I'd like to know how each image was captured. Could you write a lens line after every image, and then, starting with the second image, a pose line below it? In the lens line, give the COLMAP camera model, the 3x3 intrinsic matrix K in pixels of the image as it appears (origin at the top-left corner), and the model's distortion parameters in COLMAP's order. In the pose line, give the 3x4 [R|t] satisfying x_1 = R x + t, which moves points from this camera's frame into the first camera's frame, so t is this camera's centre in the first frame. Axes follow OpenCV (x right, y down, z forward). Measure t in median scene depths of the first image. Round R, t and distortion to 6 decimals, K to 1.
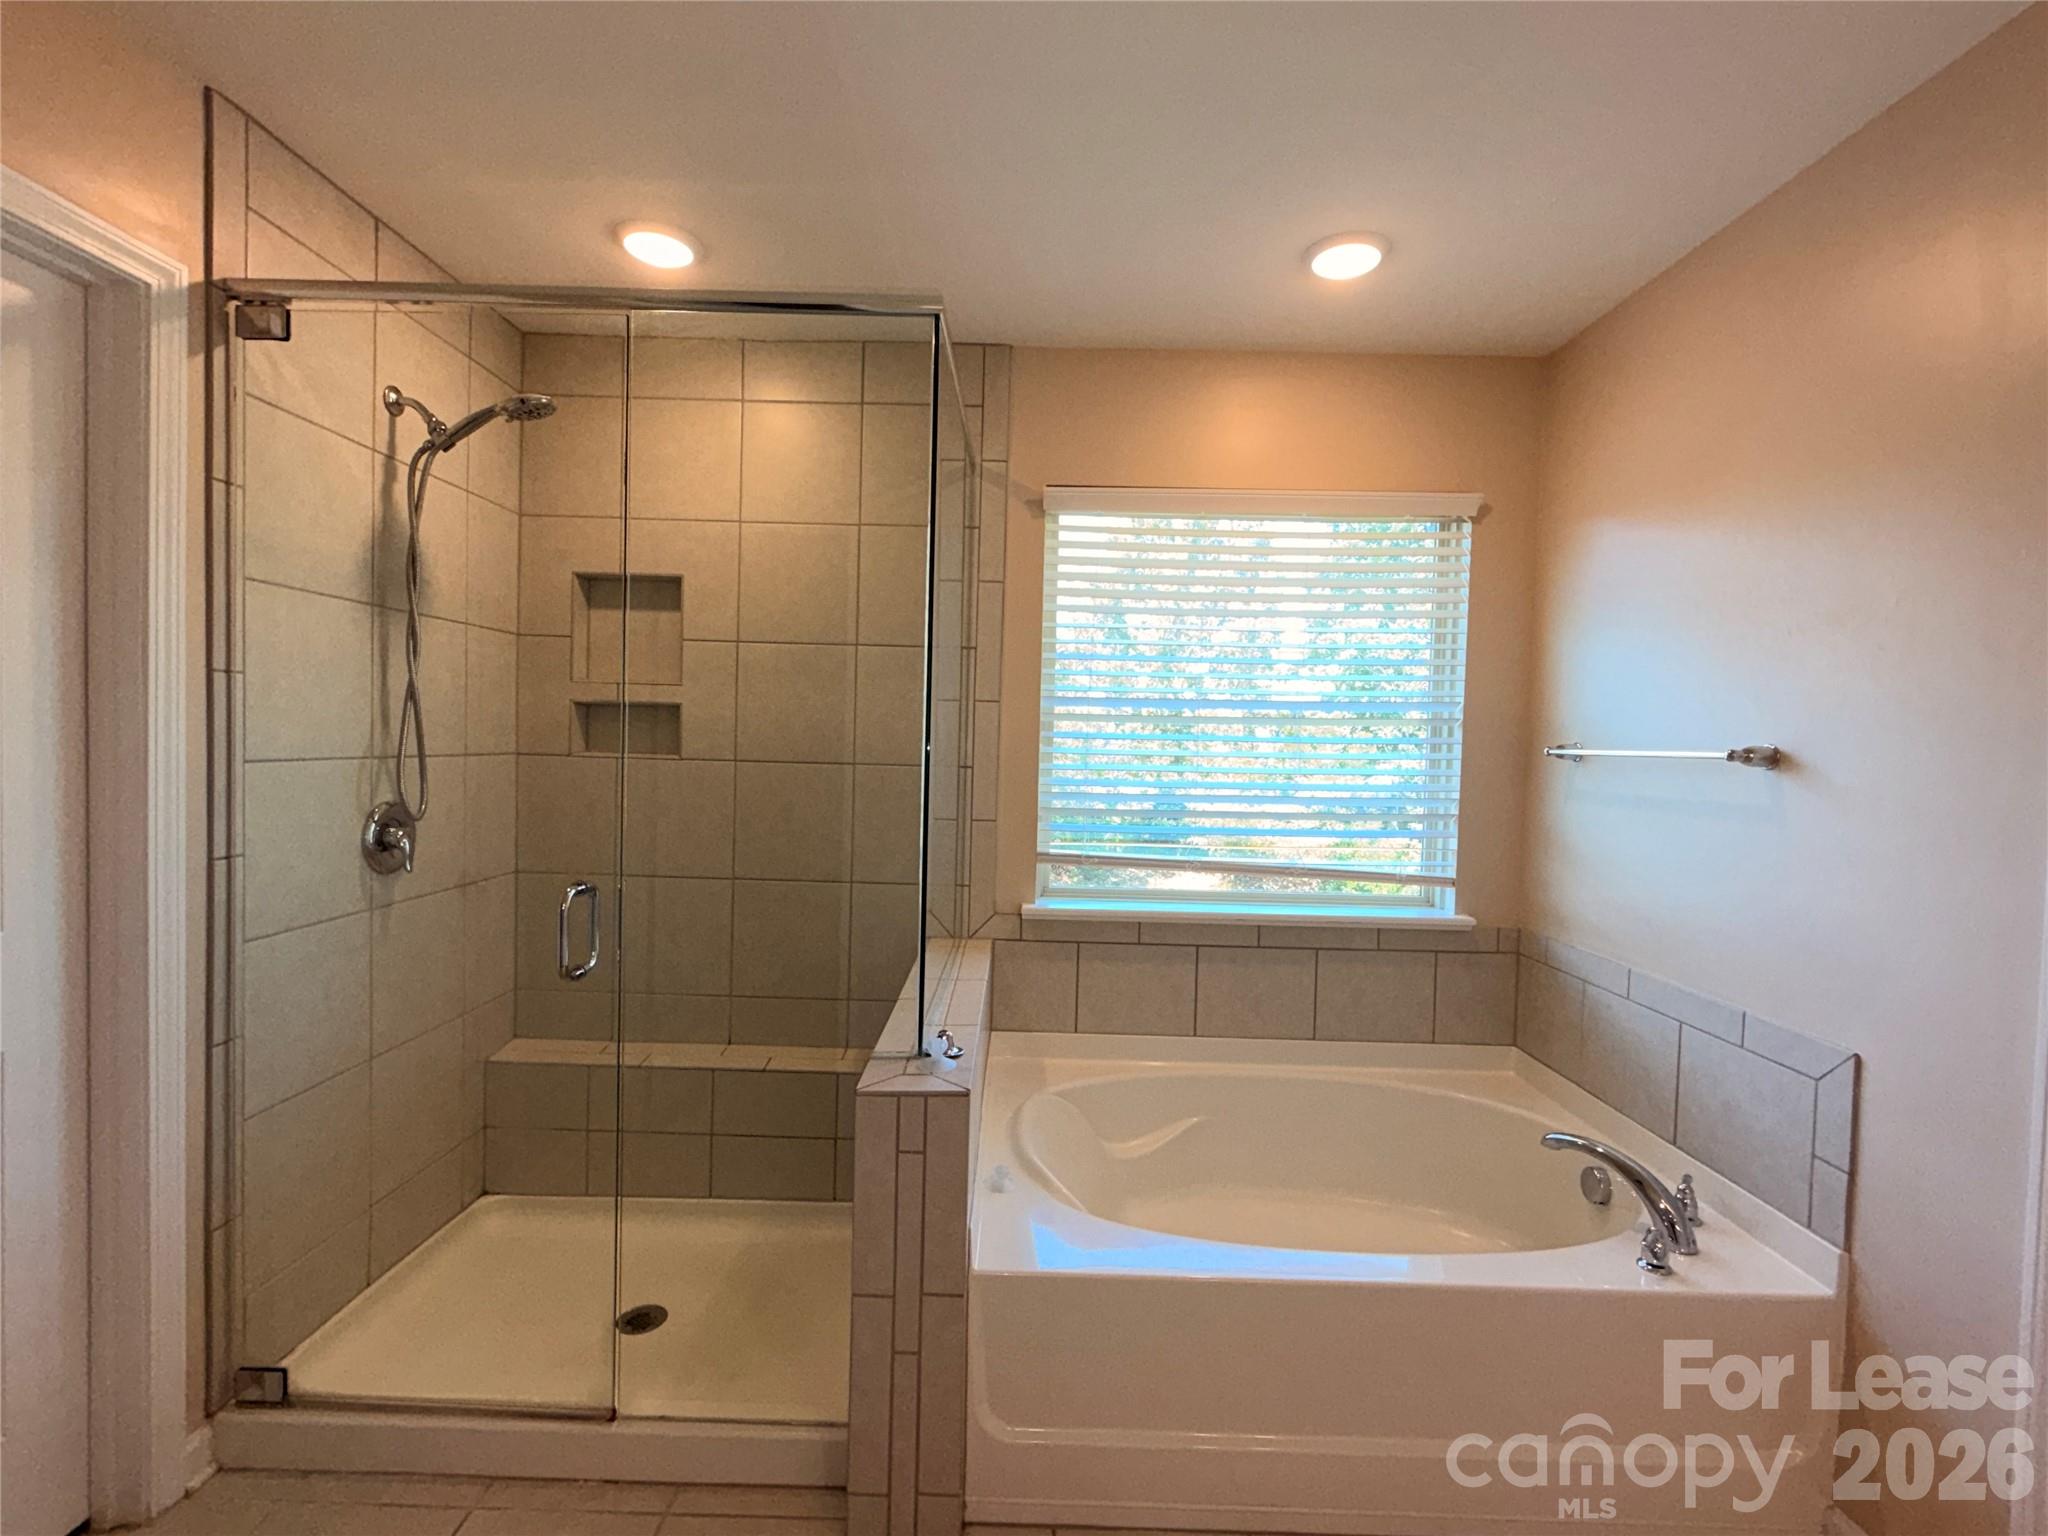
lens RADIAL K [[908.1, 0, 1024.0], [0, 908.1, 768.0], [0, 0, 1]] dist [-0.003920, -0.000607]
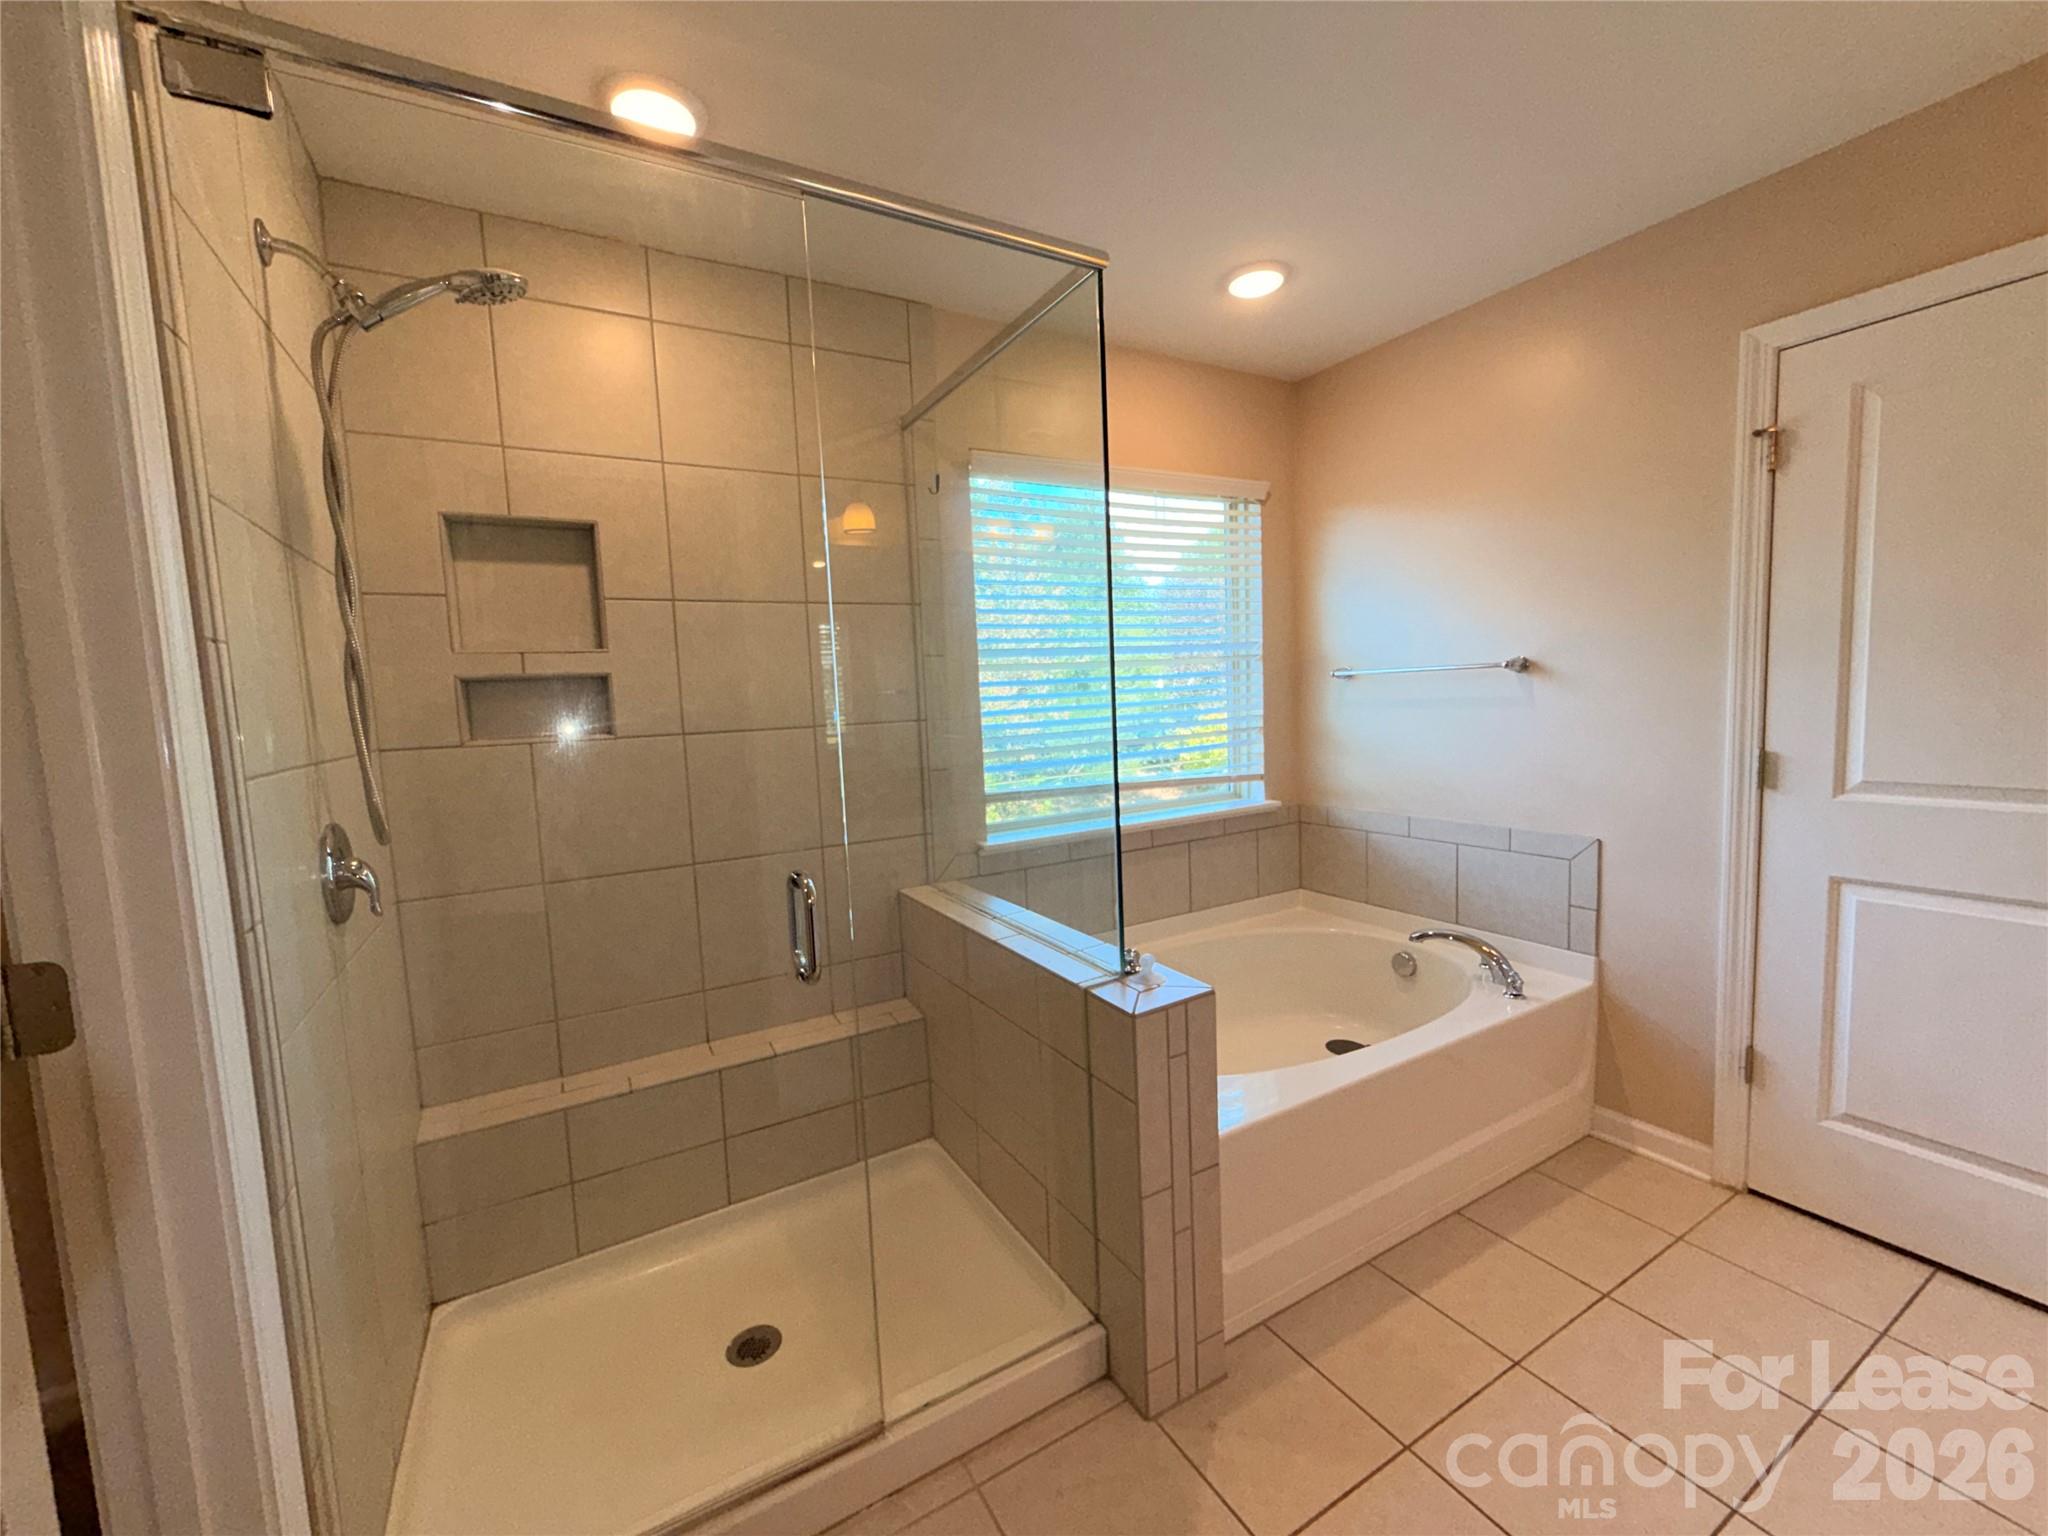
lens RADIAL K [[806.3, 0, 1010.4], [0, 806.3, 767.6], [0, 0, 1]] dist [-0.002839, -0.000839]
pose [[0.867645, -0.109616, 0.484951, -0.447297], [0.082295, 0.993602, 0.077352, -0.010718], [-0.490327, -0.027205, 0.871114, 0.154135]]
